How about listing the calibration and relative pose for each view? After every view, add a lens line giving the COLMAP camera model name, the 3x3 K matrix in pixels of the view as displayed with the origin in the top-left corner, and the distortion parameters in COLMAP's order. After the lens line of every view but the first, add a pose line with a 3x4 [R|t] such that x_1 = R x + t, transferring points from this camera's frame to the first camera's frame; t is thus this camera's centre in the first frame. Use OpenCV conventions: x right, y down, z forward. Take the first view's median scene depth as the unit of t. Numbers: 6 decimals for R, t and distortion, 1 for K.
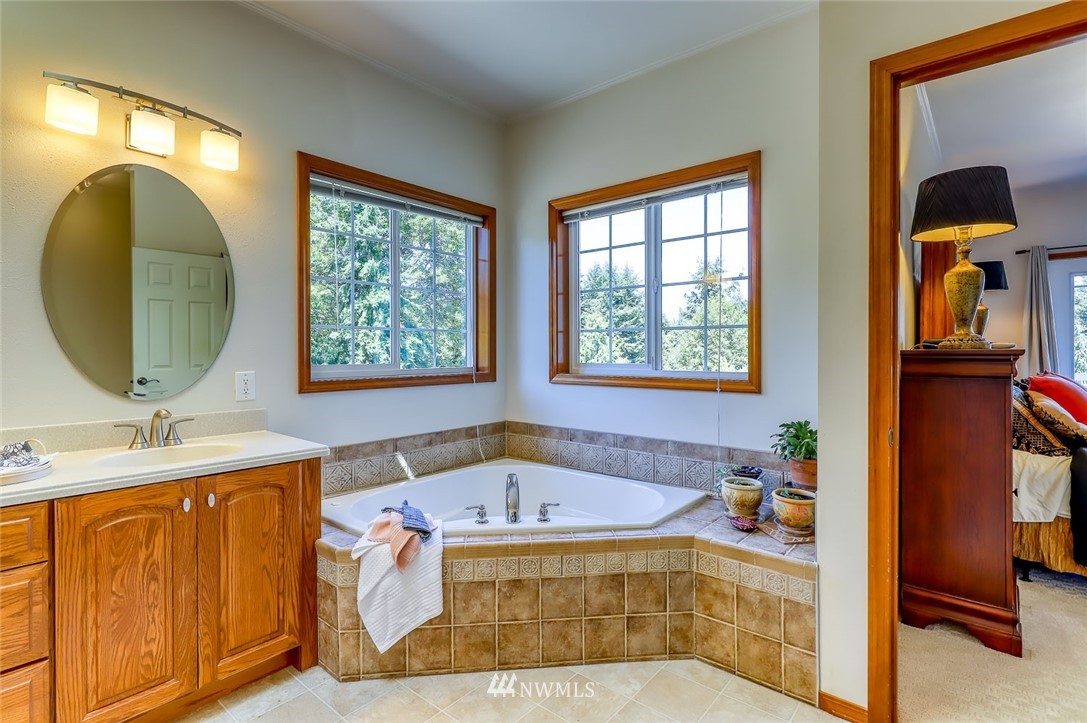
lens RADIAL K [[527.2, 0, 542.9], [0, 527.2, 356.9], [0, 0, 1]] dist [0.008459, 0.000917]
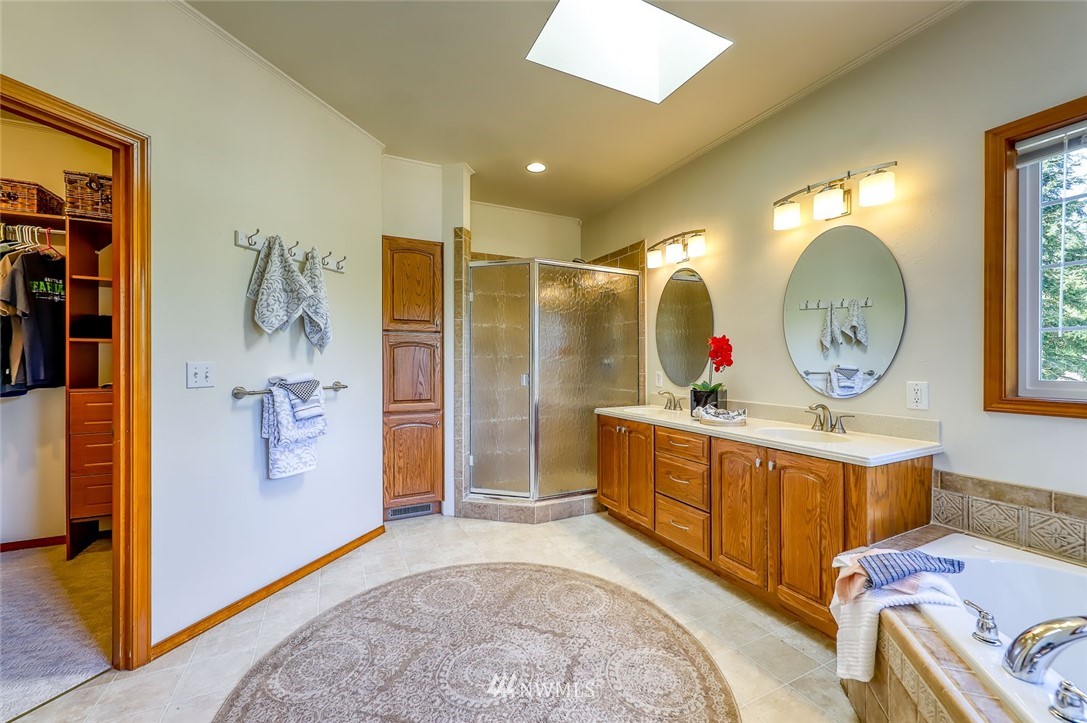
lens RADIAL K [[455.1, 0, 547.7], [0, 455.1, 359.5], [0, 0, 1]] dist [-0.001760, -0.000354]
pose [[-0.414129, -0.000941, -0.910218, 0.804873], [-0.005588, 0.999983, 0.001508, -0.018047], [0.910201, 0.005711, -0.414127, 1.026571]]
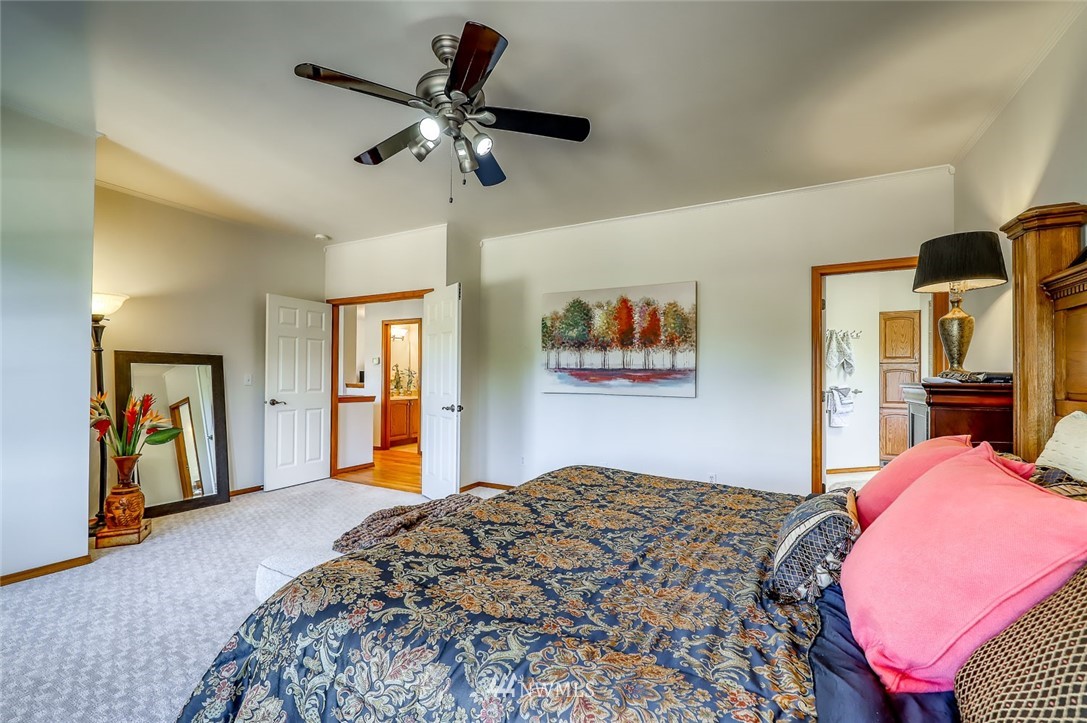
lens RADIAL K [[474.1, 0, 539.7], [0, 474.1, 372.2], [0, 0, 1]] dist [0.000839, 0.000846]
pose [[-0.977350, -0.004876, -0.211575, 2.857897], [-0.005927, 0.999973, 0.004334, -0.067886], [0.211548, 0.005489, -0.977352, 2.776510]]
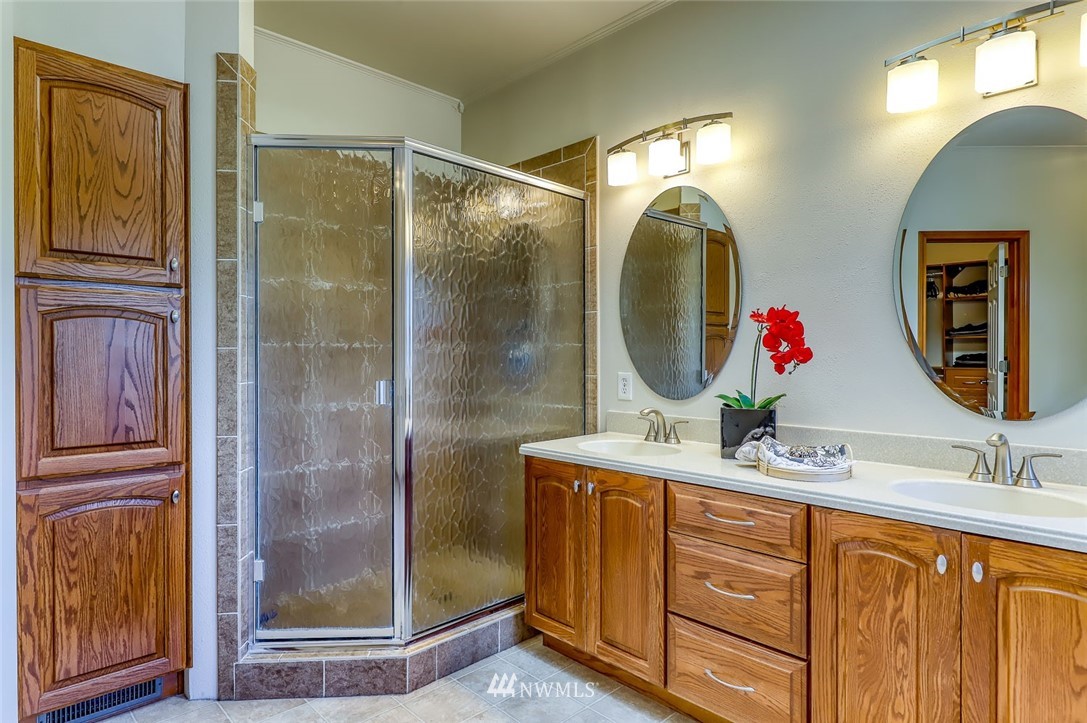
lens RADIAL K [[610.6, 0, 543.8], [0, 610.6, 358.3], [0, 0, 1]] dist [-0.003829, 0.002120]
pose [[-0.107525, 0.006744, -0.994180, 0.234837], [-0.009053, 0.999929, 0.007763, -0.008627], [0.994161, 0.009835, -0.107456, 0.558489]]
